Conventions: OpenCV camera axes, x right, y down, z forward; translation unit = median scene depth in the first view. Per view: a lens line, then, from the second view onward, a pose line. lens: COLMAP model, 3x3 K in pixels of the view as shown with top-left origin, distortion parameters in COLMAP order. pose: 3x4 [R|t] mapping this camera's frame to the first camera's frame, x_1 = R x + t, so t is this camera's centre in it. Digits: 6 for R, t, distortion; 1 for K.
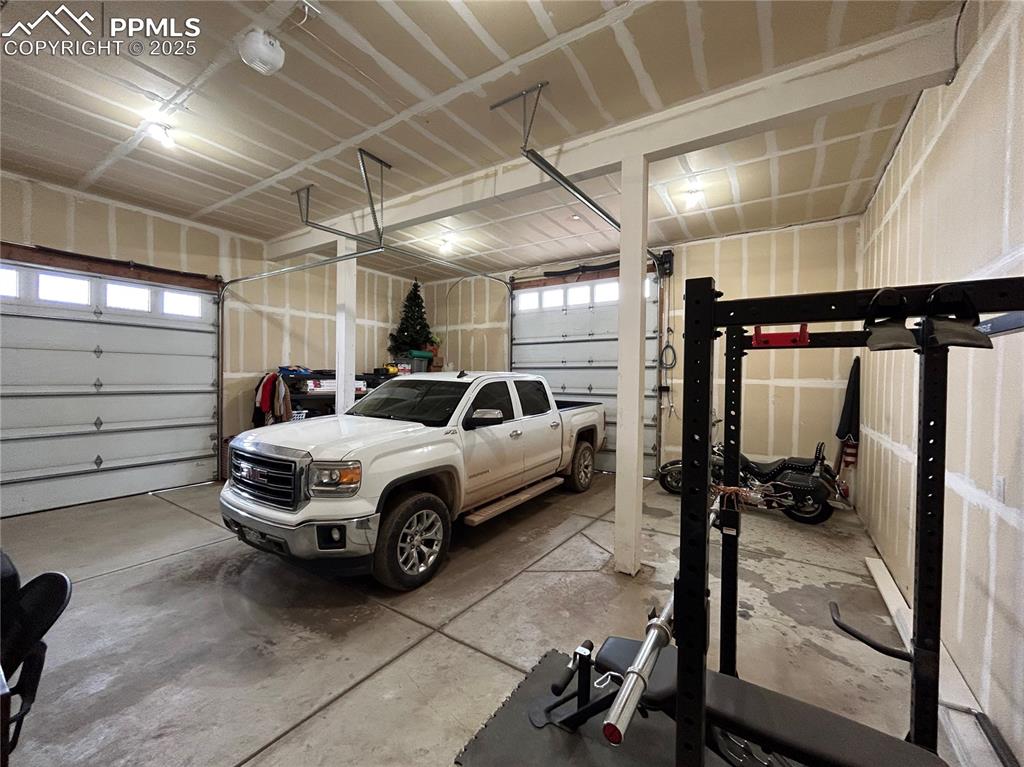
lens RADIAL K [[410.3, 0, 512.0], [0, 410.3, 383.5], [0, 0, 1]] dist [-0.016982, 0.000143]
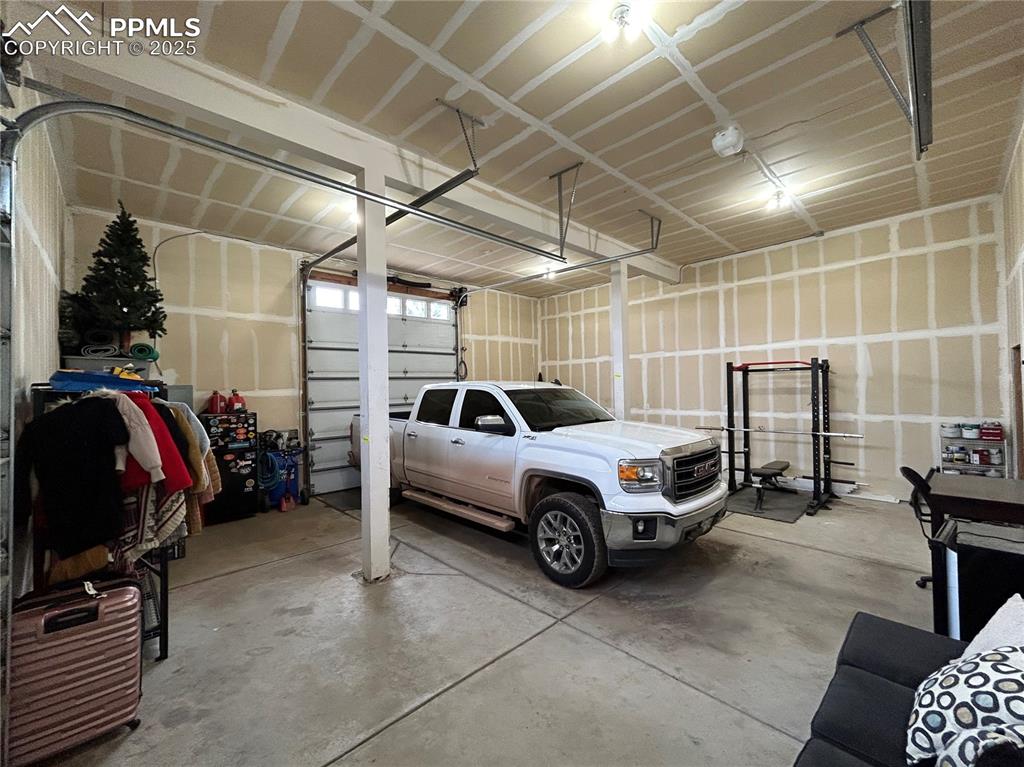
lens RADIAL K [[418.6, 0, 512.0], [0, 418.6, 383.5], [0, 0, 1]] dist [0.000795, 0.000025]
pose [[0.230002, -0.007613, 0.973160, -0.918857], [0.039311, 0.999226, -0.001474, -0.016667], [-0.972396, 0.038595, 0.230123, 0.602442]]
